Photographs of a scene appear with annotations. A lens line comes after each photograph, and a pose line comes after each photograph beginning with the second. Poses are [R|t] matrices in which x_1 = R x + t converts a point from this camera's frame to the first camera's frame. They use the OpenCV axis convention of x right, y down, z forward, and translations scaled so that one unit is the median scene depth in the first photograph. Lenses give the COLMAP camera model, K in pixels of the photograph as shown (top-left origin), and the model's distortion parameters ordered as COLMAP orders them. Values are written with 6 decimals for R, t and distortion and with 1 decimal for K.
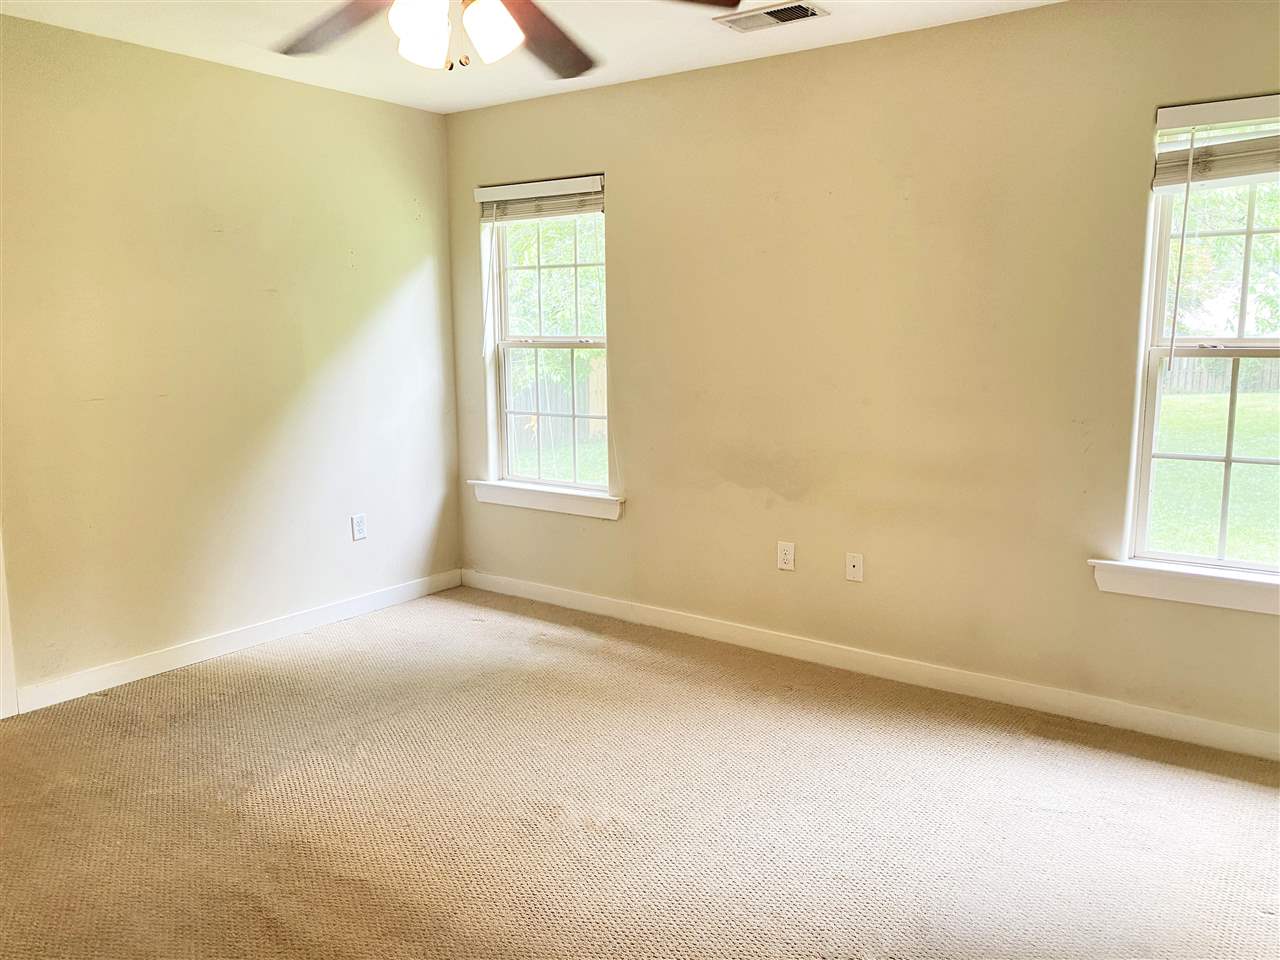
lens RADIAL K [[1011.3, 0, 640.0], [0, 1011.3, 480.0], [0, 0, 1]] dist [0.071973, -0.000251]
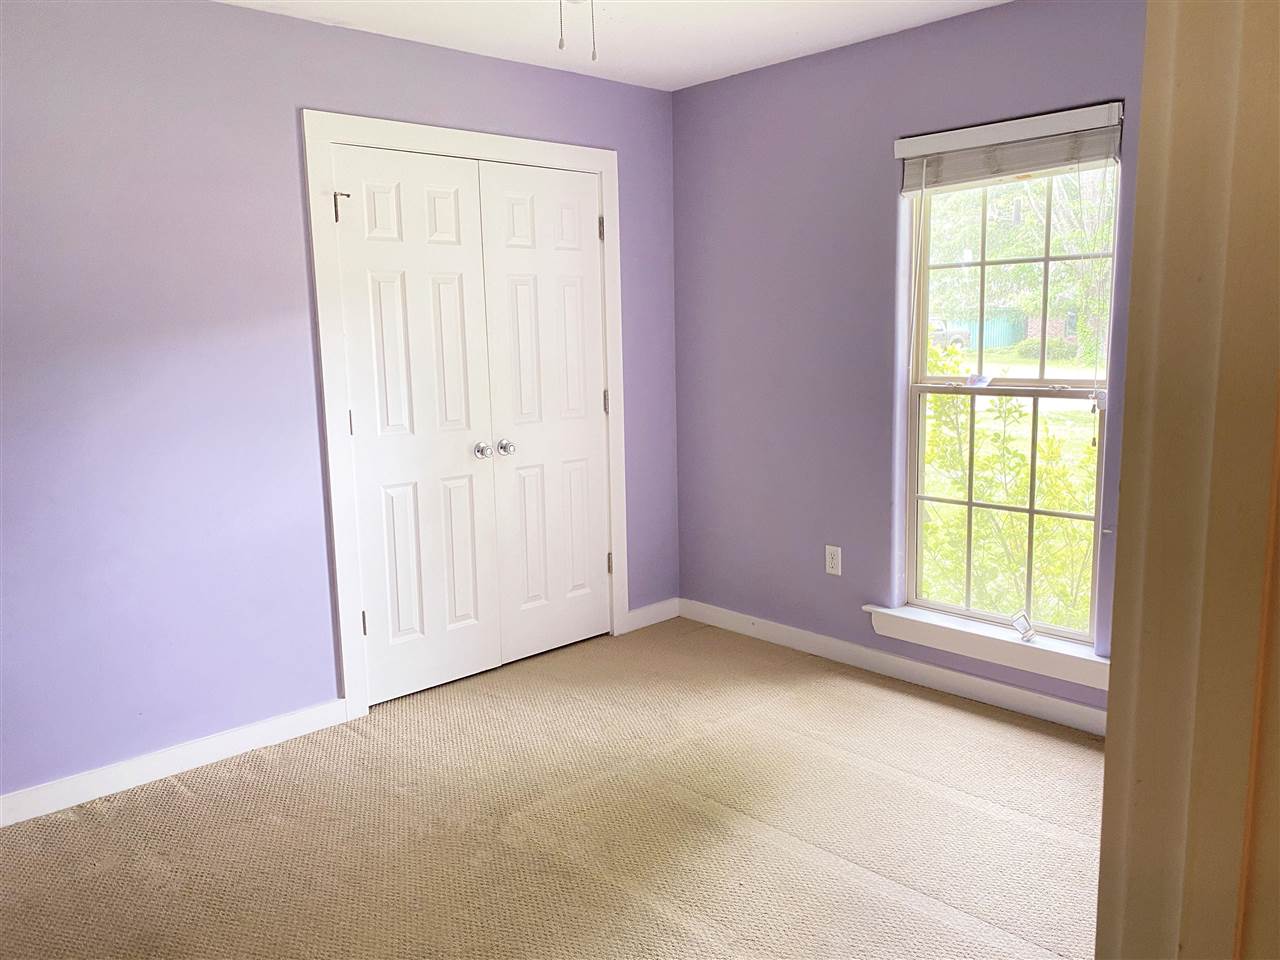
lens RADIAL K [[1011.3, 0, 640.0], [0, 1011.3, 480.0], [0, 0, 1]] dist [0.071973, -0.000251]
pose [[0.982388, 0.017345, -0.186047, -0.185538], [-0.019881, 0.999733, -0.011777, -0.068831], [0.185793, 0.015268, 0.982470, 0.361805]]
